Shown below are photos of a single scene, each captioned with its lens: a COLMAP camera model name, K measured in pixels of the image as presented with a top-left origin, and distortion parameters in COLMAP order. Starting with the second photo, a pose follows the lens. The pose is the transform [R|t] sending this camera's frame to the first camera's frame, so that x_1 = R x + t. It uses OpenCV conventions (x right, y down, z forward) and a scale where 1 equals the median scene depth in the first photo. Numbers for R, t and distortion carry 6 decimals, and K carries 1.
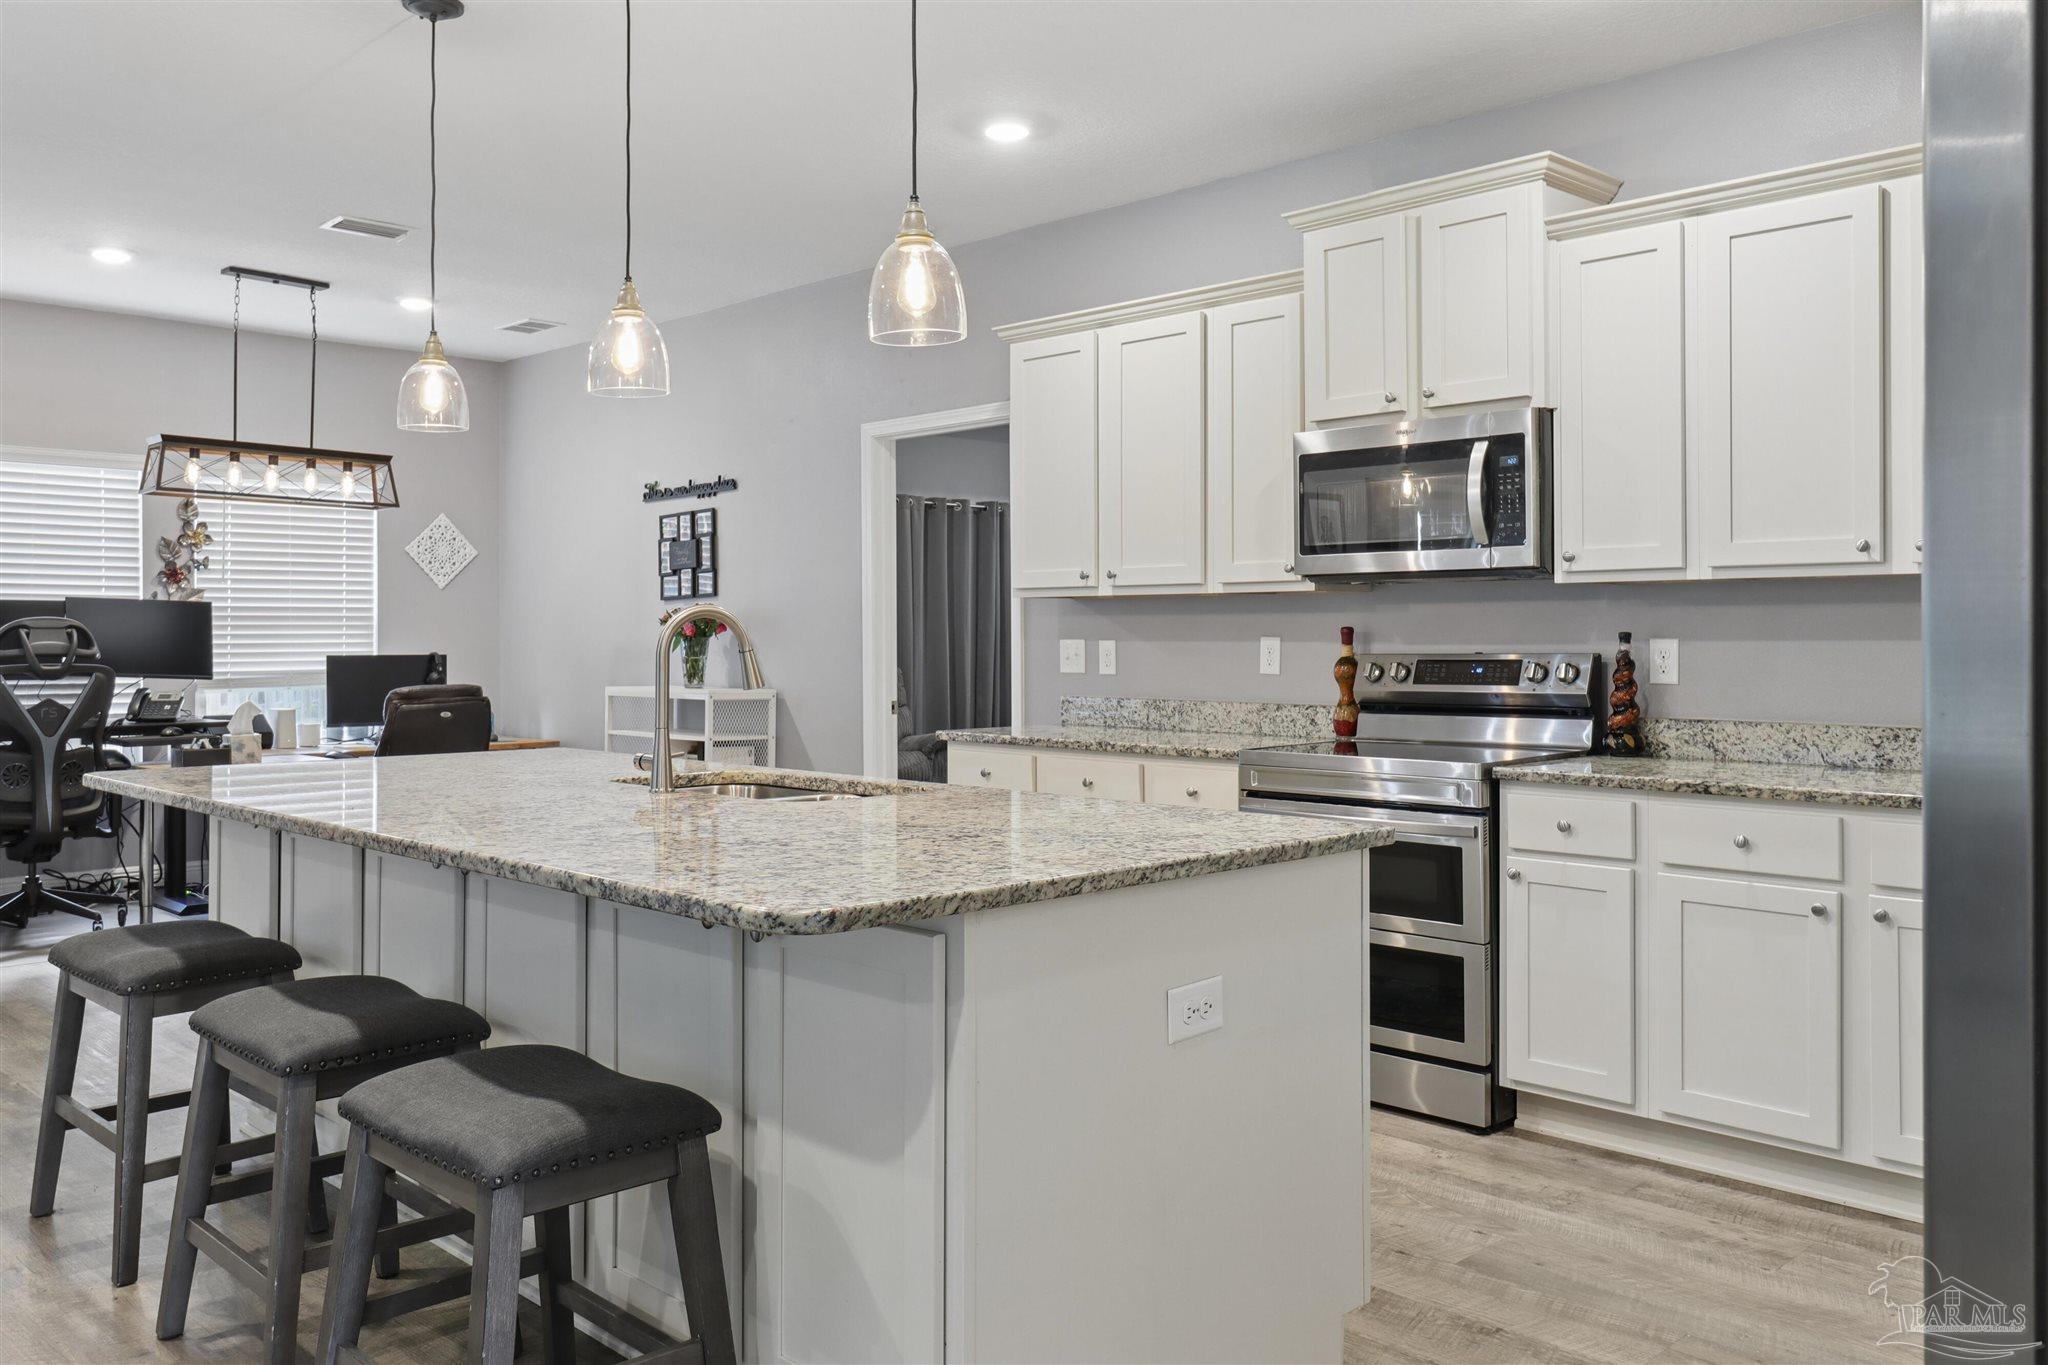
lens RADIAL K [[1657.5, 0, 1022.2], [0, 1657.5, 677.6], [0, 0, 1]] dist [0.001697, -0.000043]
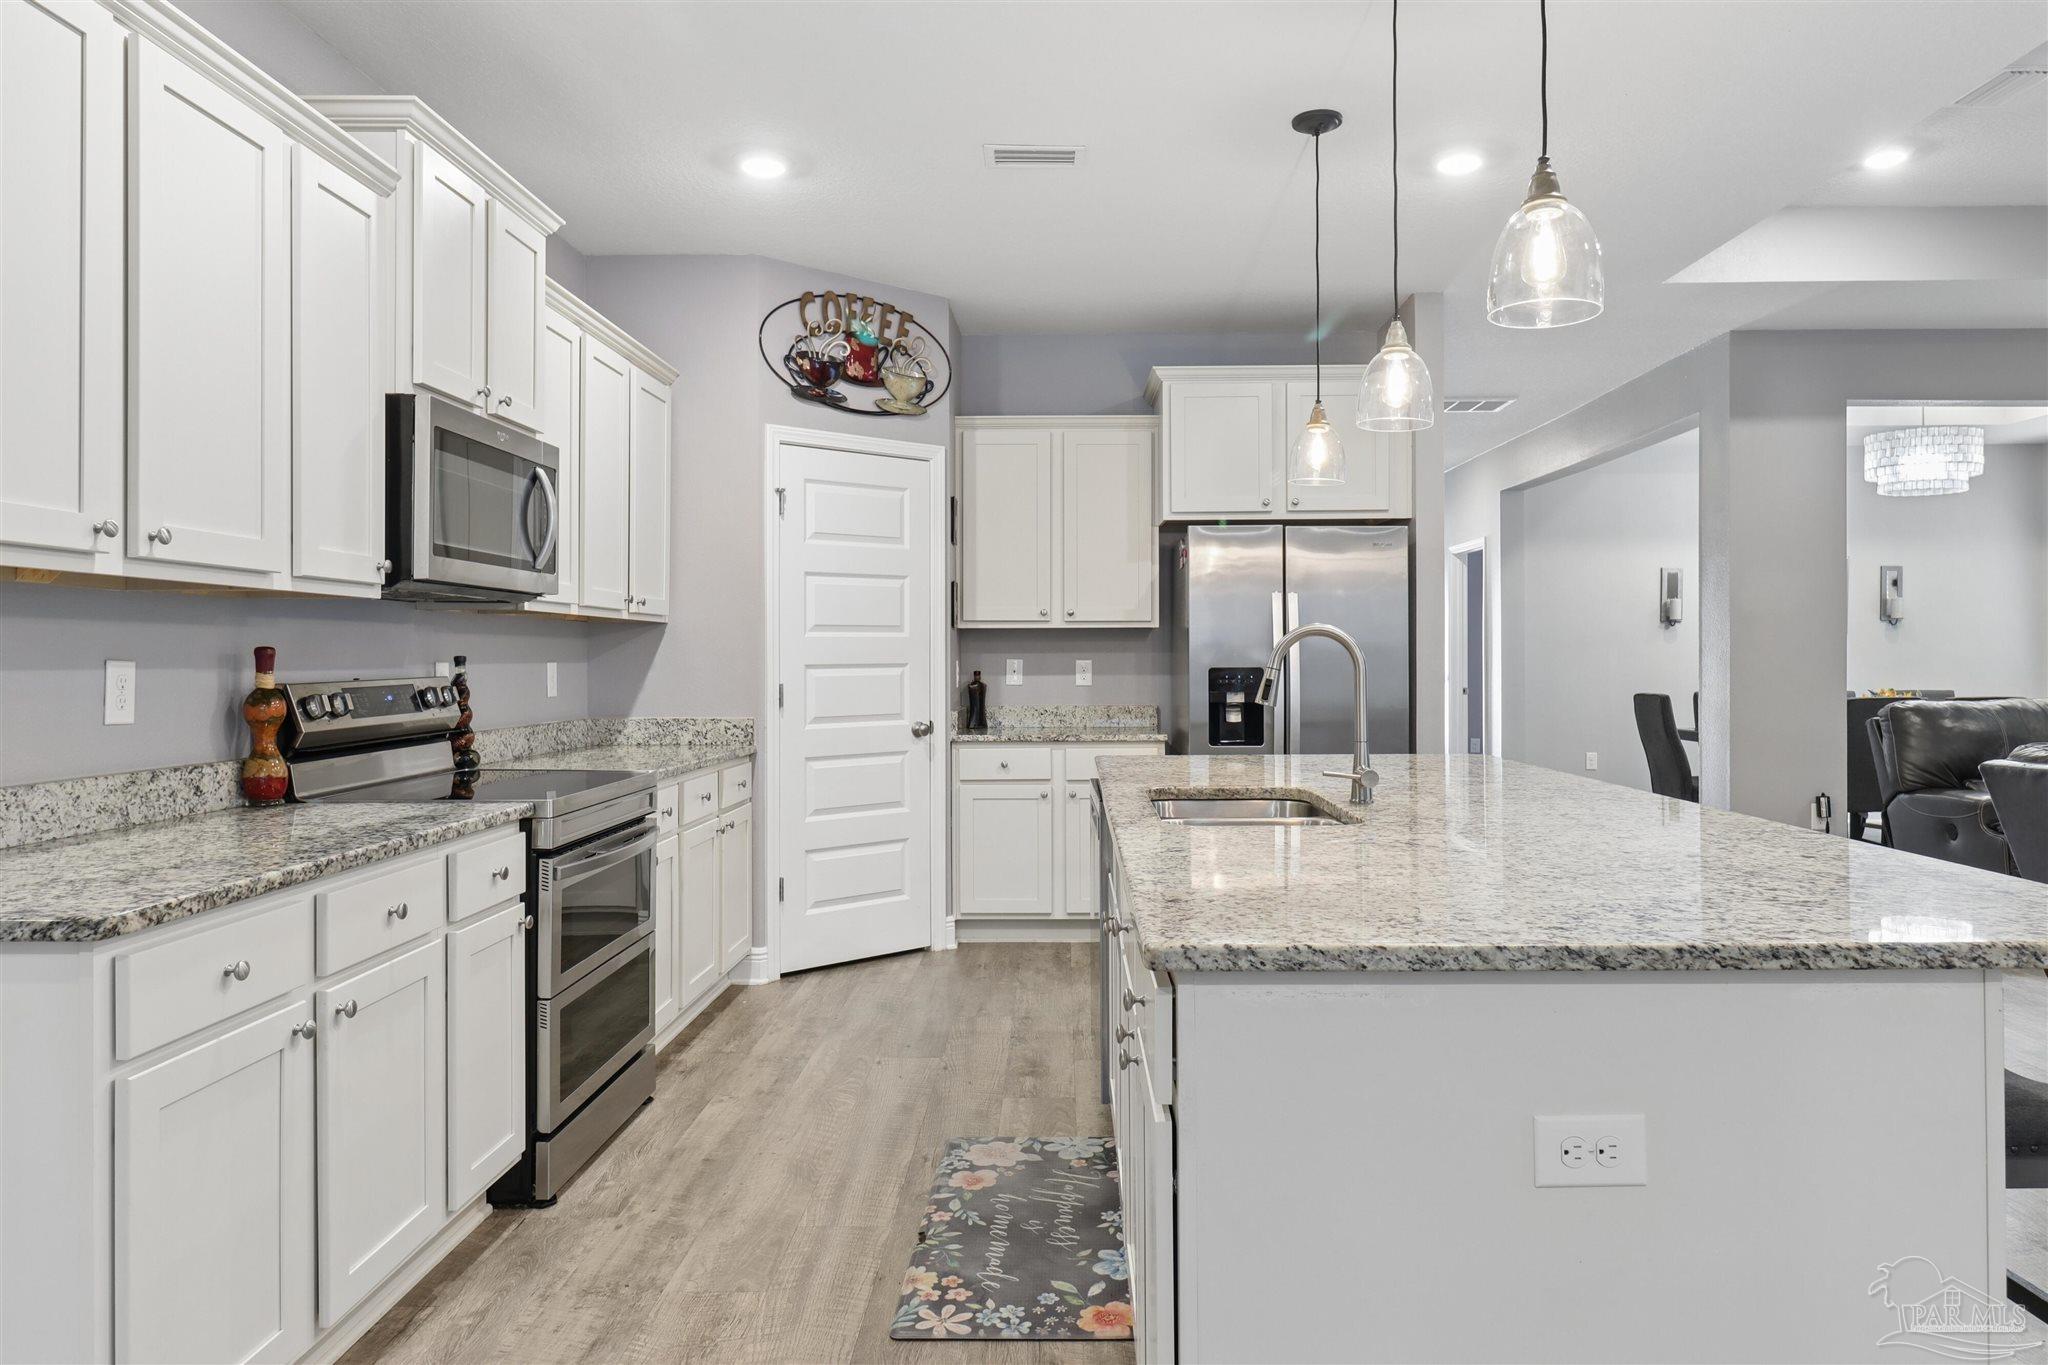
lens RADIAL K [[1362.0, 0, 1024.9], [0, 1362.0, 672.5], [0, 0, 1]] dist [-0.005252, -0.000952]
pose [[-0.702687, 0.001065, 0.711498, -0.493529], [0.028985, 0.999212, 0.027130, -0.028283], [-0.710908, 0.039687, -0.702164, 1.282253]]
